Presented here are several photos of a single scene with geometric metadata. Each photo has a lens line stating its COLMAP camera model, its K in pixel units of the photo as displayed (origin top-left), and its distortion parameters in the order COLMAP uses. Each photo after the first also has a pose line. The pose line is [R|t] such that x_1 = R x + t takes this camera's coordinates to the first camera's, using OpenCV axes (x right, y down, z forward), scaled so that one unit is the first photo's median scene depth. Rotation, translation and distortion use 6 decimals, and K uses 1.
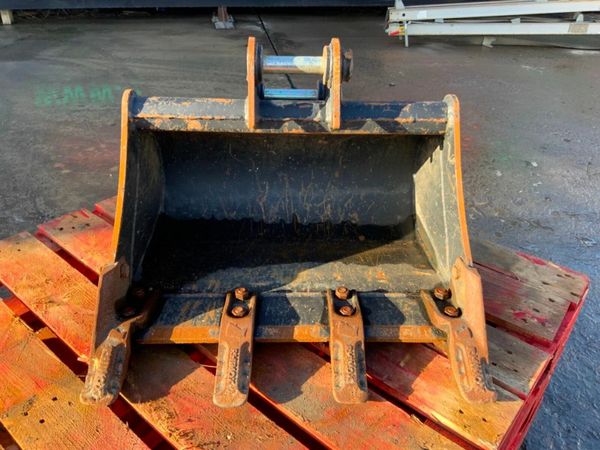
lens RADIAL K [[501.0, 0, 293.2], [0, 501.0, 227.6], [0, 0, 1]] dist [0.075788, -0.148442]
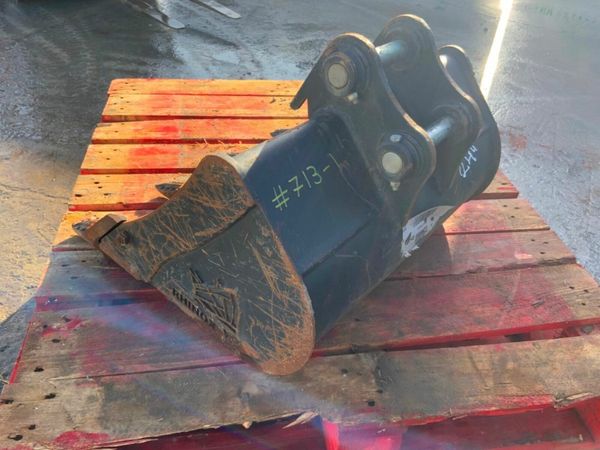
lens RADIAL K [[501.0, 0, 293.2], [0, 501.0, 227.6], [0, 0, 1]] dist [0.075788, -0.148442]
pose [[-0.664245, 0.397215, -0.633245, 0.681046], [-0.466524, 0.441616, 0.766375, -0.725494], [0.584066, 0.804485, -0.108031, 1.184658]]
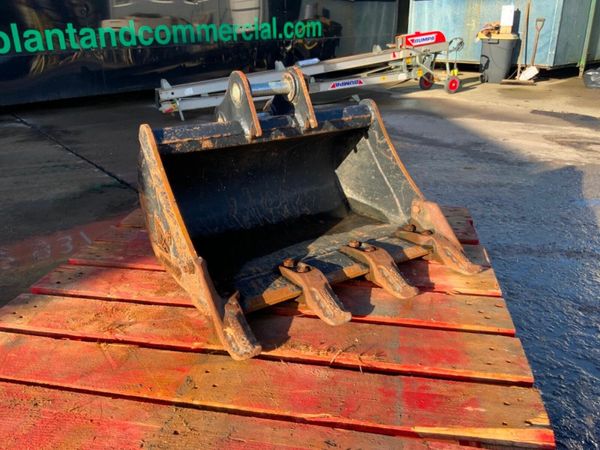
lens RADIAL K [[514.0, 0, 300.0], [0, 514.0, 225.0], [0, 0, 1]] dist [0.061616, -0.161348]
pose [[0.857343, -0.222144, 0.464344, -0.615493], [0.297232, 0.950143, -0.094243, 0.161583], [-0.420258, 0.218816, 0.880626, -0.139021]]
